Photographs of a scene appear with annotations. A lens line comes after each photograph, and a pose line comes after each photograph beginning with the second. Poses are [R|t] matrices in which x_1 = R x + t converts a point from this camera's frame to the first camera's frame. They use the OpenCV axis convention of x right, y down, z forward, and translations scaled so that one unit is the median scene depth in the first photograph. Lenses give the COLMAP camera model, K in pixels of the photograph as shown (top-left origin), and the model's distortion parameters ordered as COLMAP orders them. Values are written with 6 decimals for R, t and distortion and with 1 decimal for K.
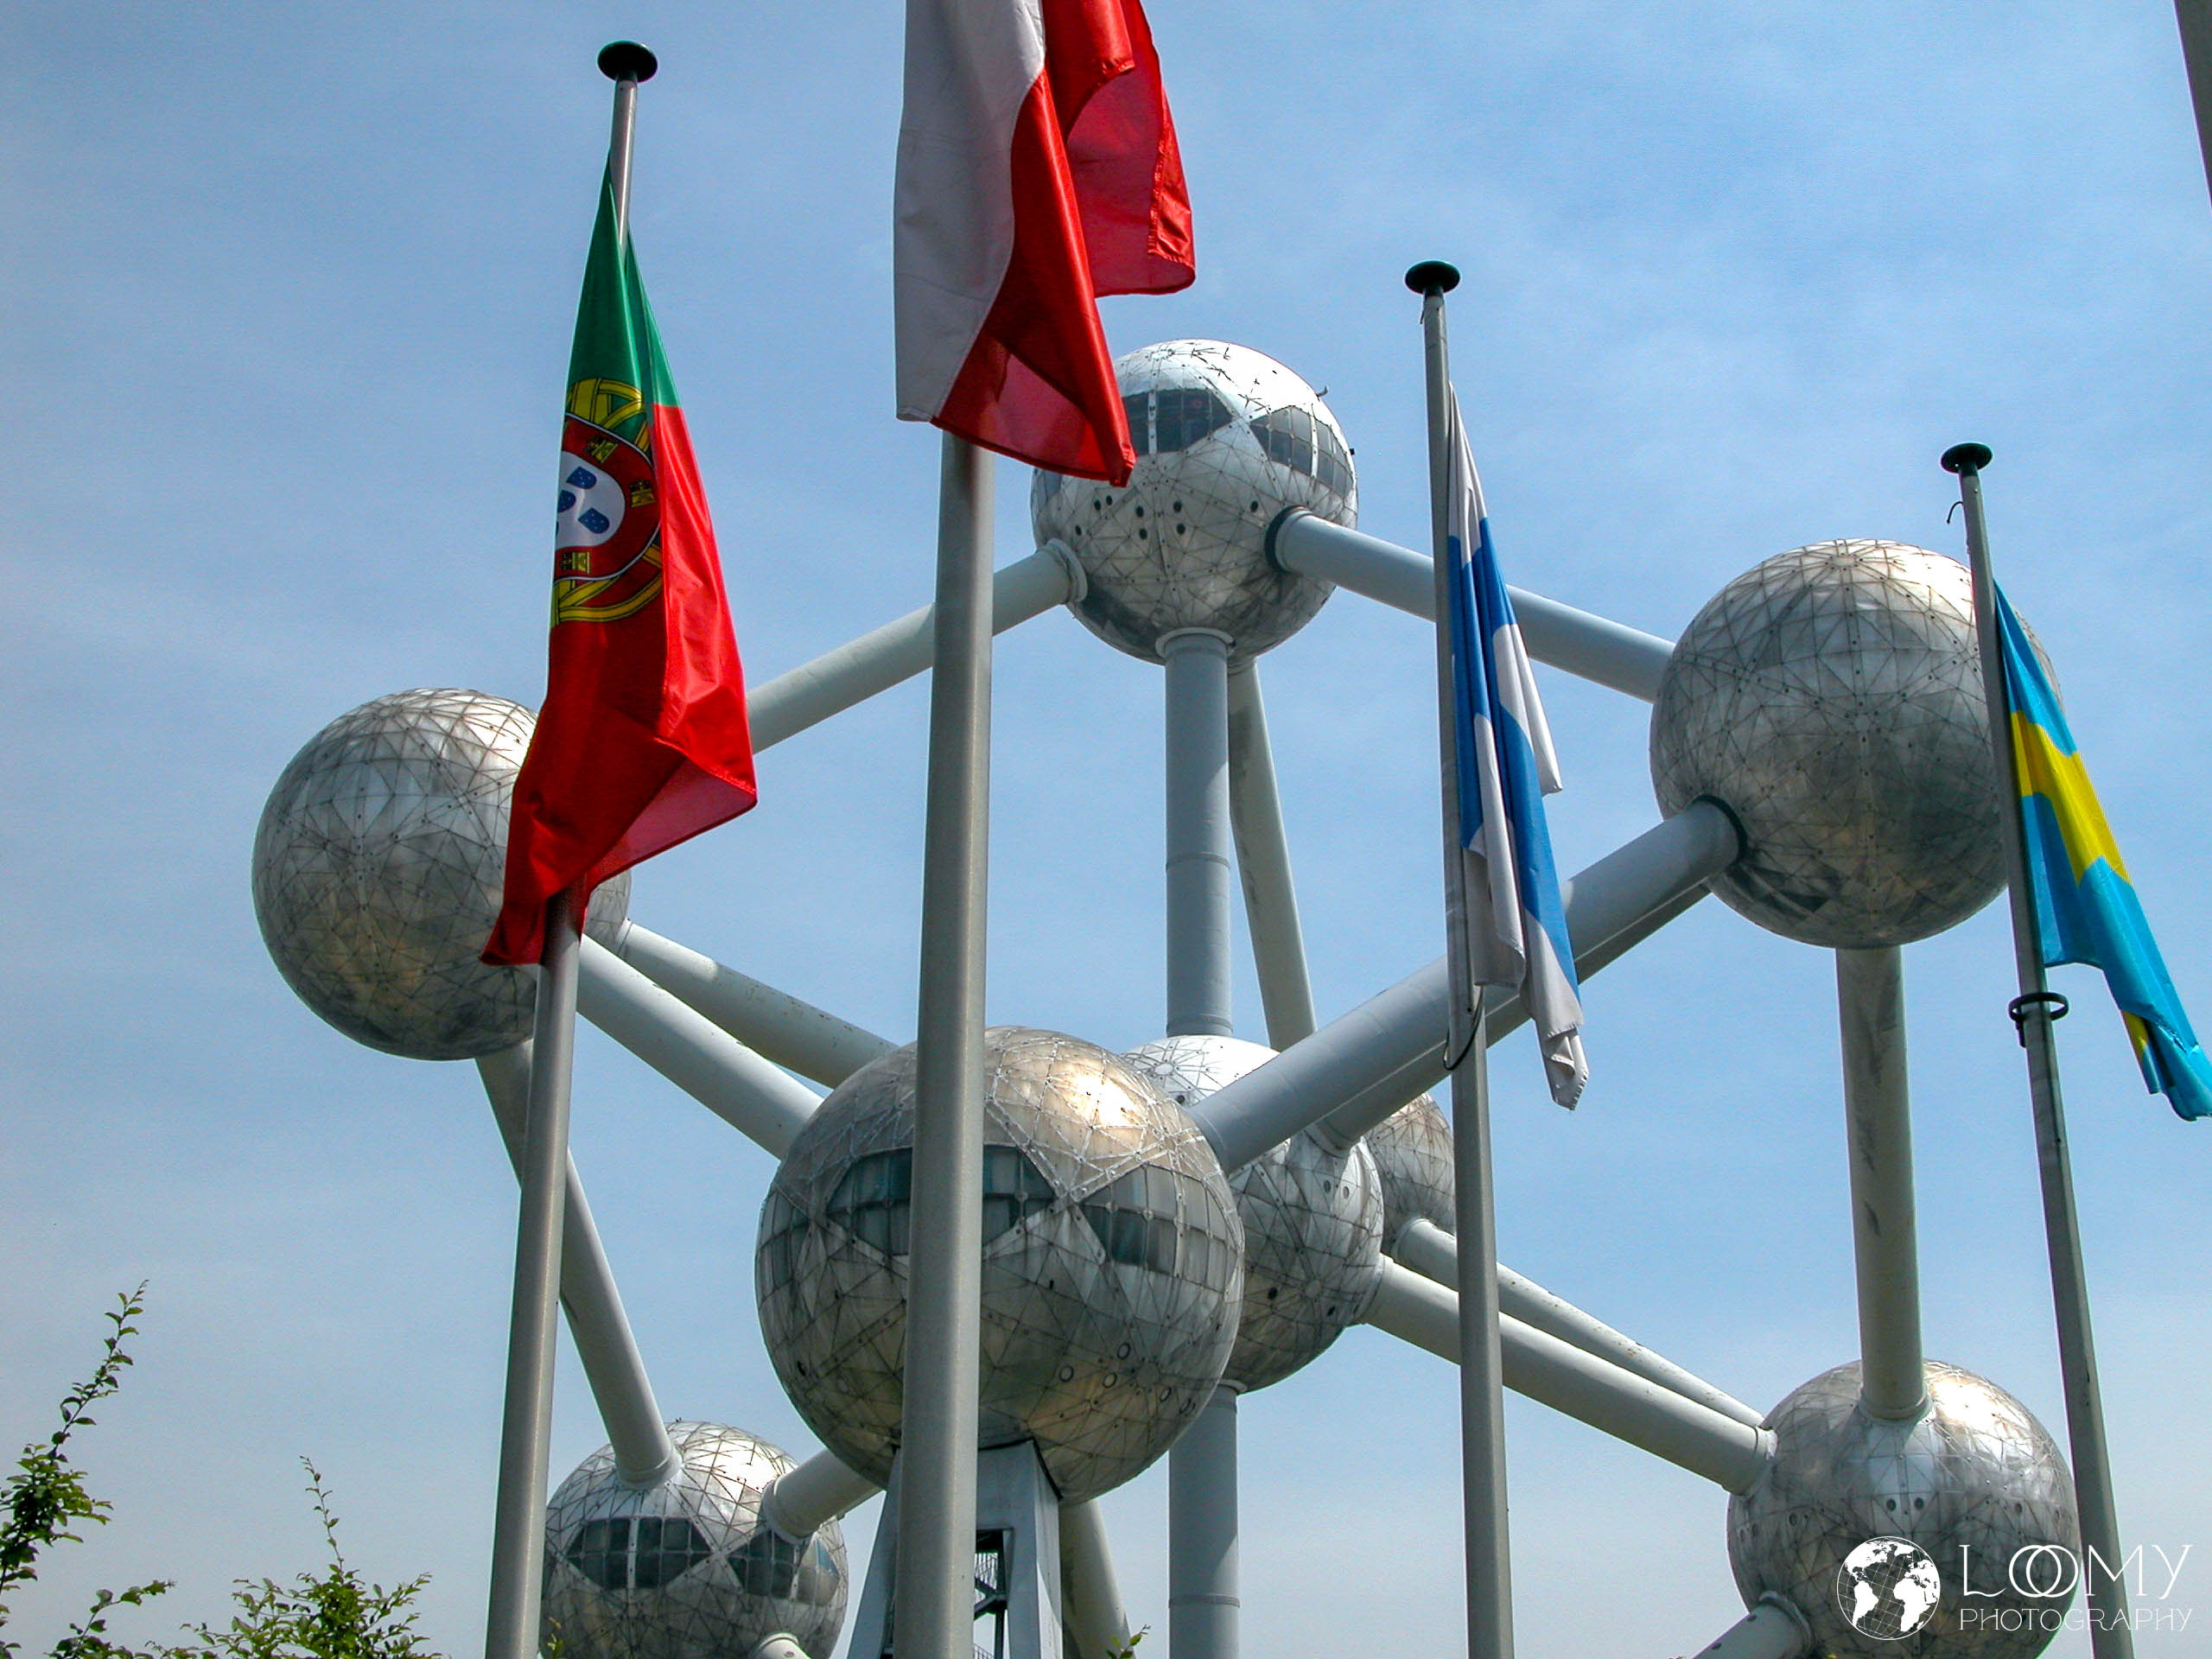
lens RADIAL K [[3091.2, 0, 1105.7], [0, 3091.2, 821.4], [0, 0, 1]] dist [-0.076999, 0.000000]
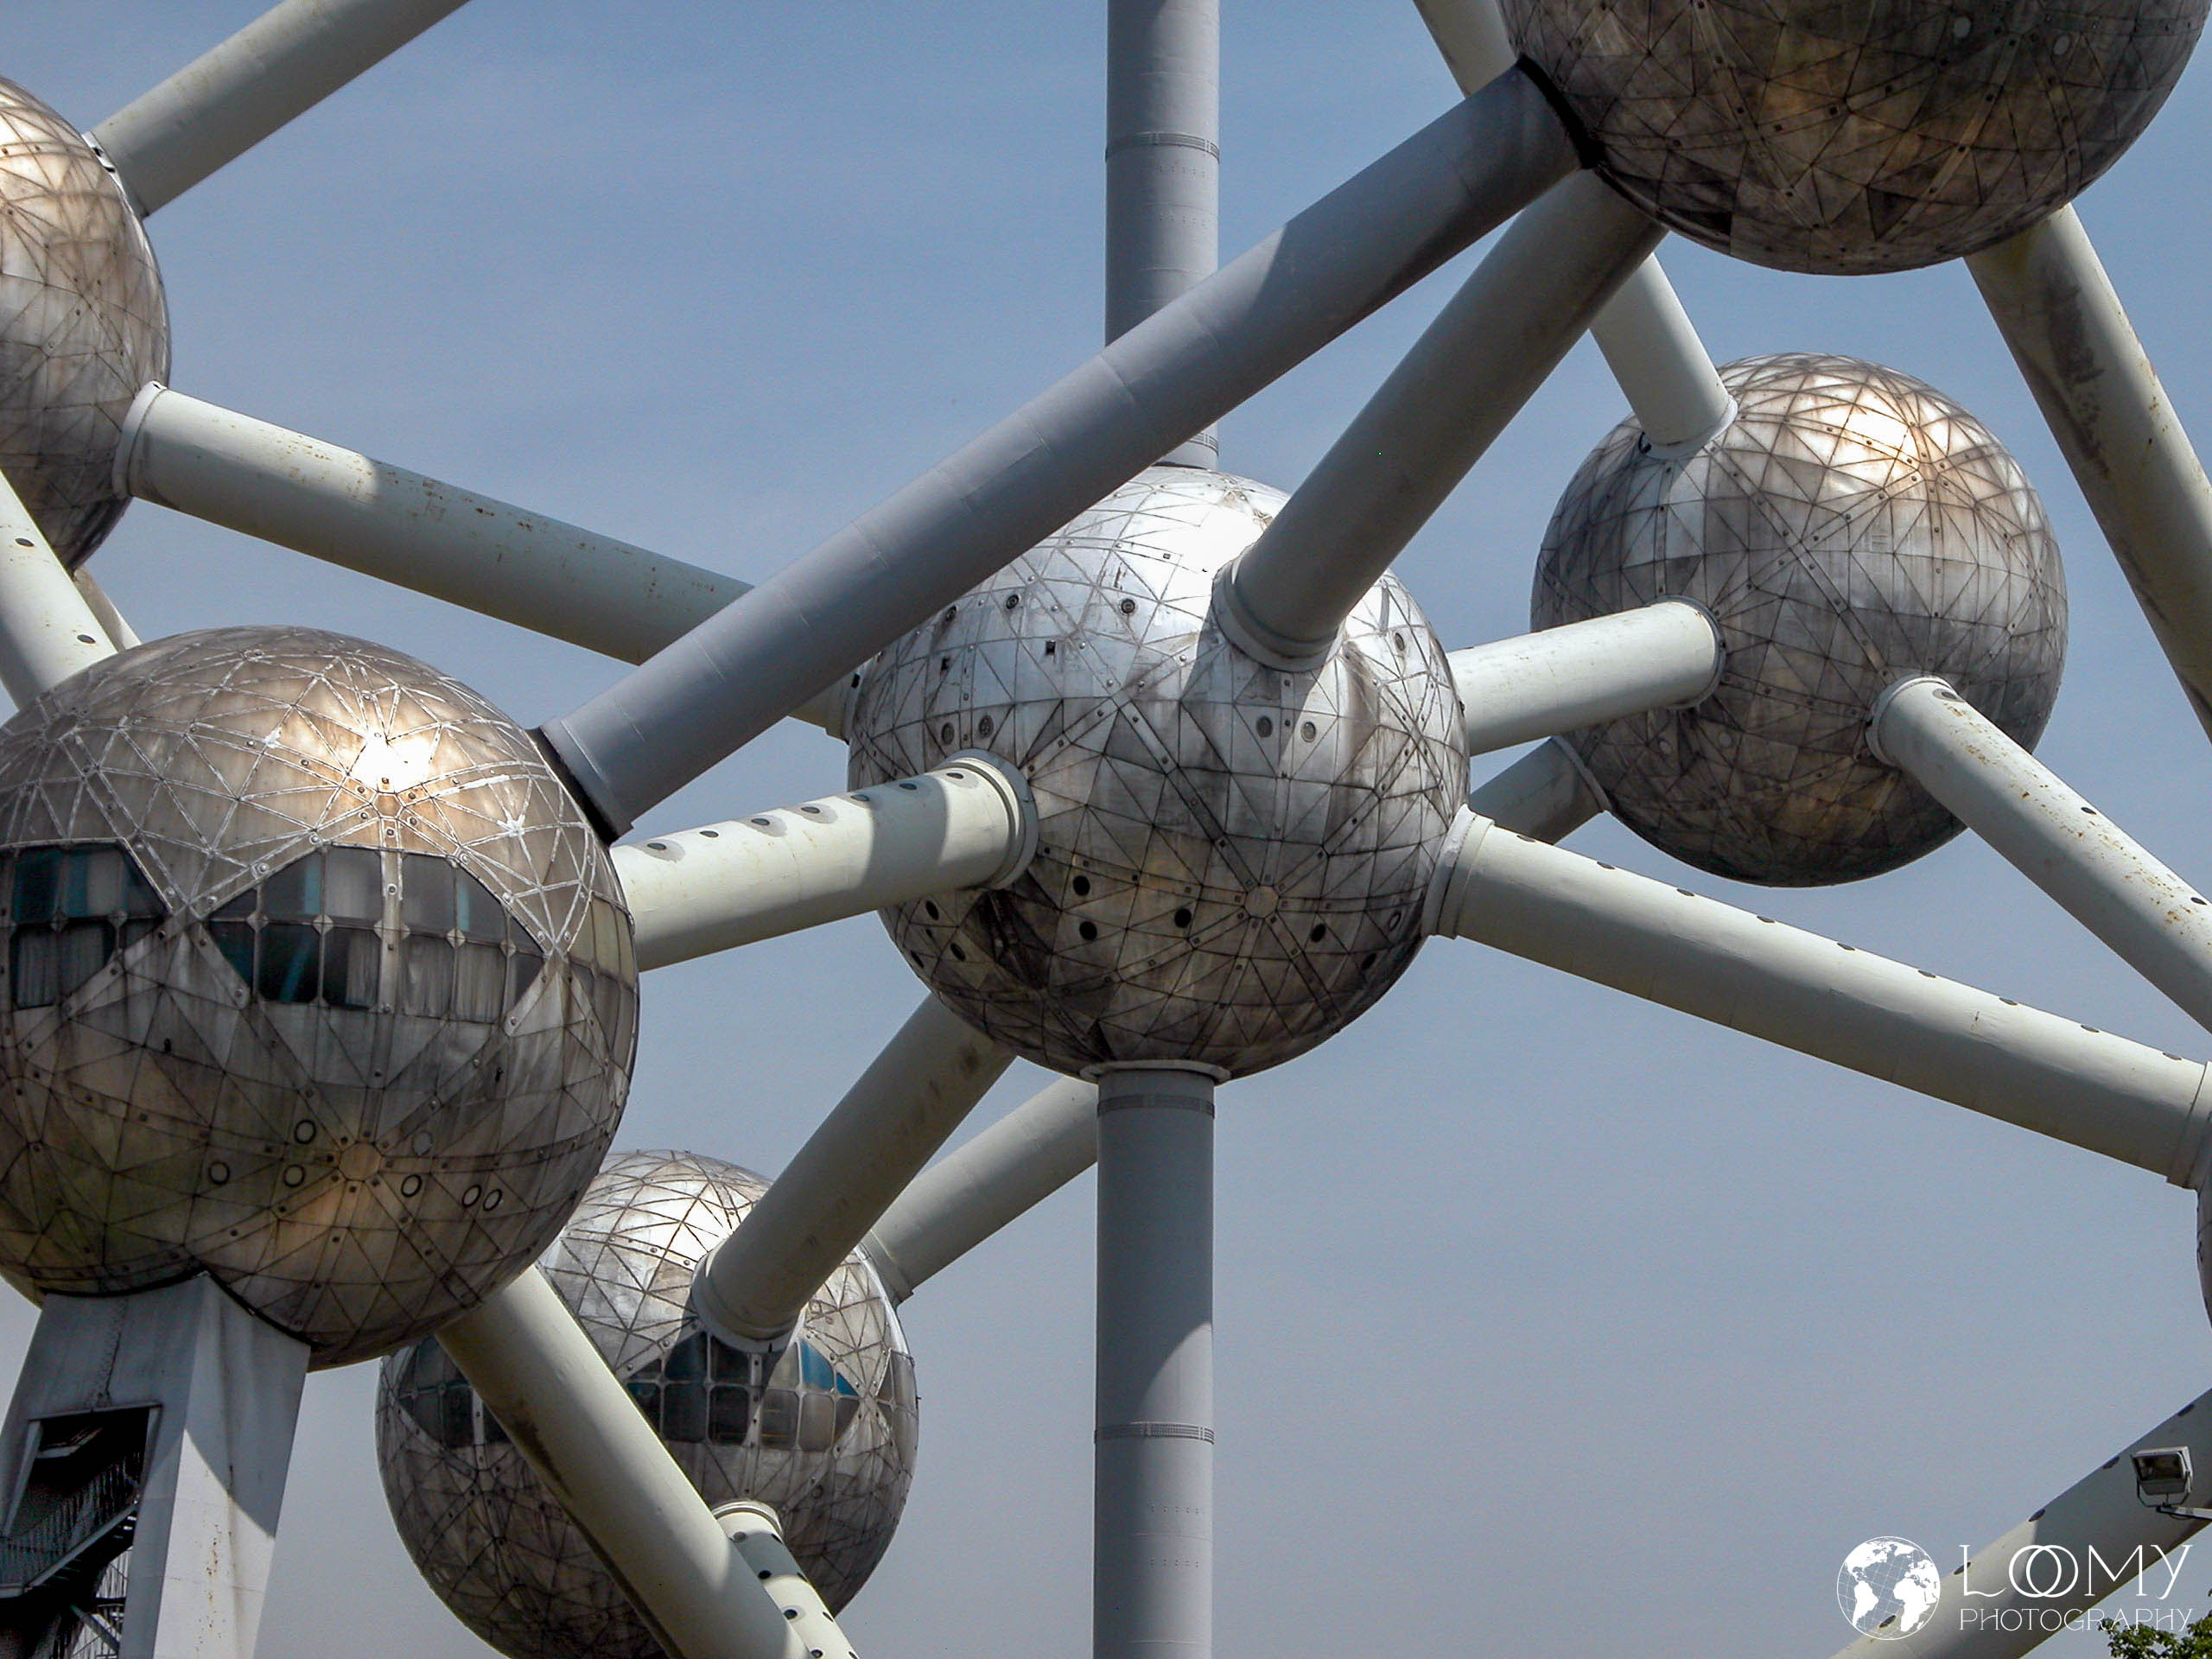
lens RADIAL K [[7264.2, 0, 1123.0], [0, 7264.2, 839.3], [0, 0, 1]] dist [0.245613, 0.000000]
pose [[0.927878, -0.080011, -0.364199, 0.550727], [0.147147, 0.976011, 0.160470, -0.085468], [0.342623, -0.202488, 0.917392, -0.271220]]
